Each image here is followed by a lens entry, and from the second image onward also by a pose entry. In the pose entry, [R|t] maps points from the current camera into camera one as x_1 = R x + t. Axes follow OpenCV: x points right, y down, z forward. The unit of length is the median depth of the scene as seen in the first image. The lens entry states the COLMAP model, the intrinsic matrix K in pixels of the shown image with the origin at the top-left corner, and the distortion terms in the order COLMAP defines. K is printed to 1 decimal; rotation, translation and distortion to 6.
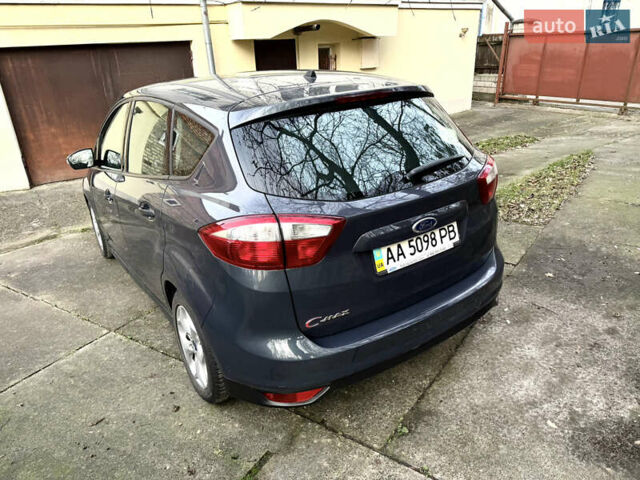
lens RADIAL K [[468.6, 0, 320.7], [0, 468.6, 241.7], [0, 0, 1]] dist [0.008943, -0.012445]
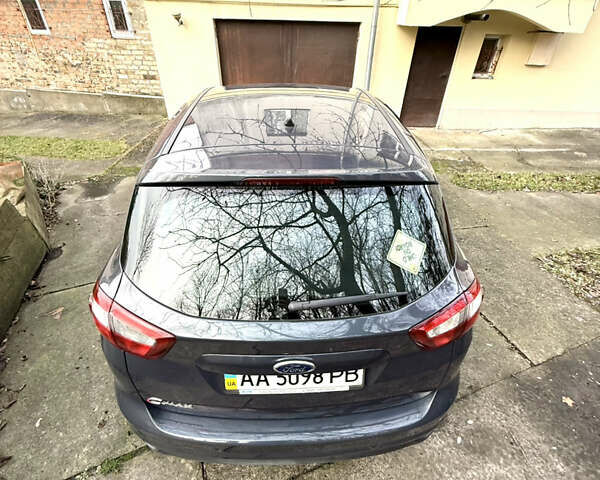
lens RADIAL K [[322.4, 0, 299.2], [0, 322.4, 238.2], [0, 0, 1]] dist [-0.000624, -0.000595]
pose [[0.840718, 0.359865, -0.404586, 0.117391], [-0.260466, 0.923843, 0.280484, -0.125484], [0.474710, -0.130427, 0.870424, 0.173772]]
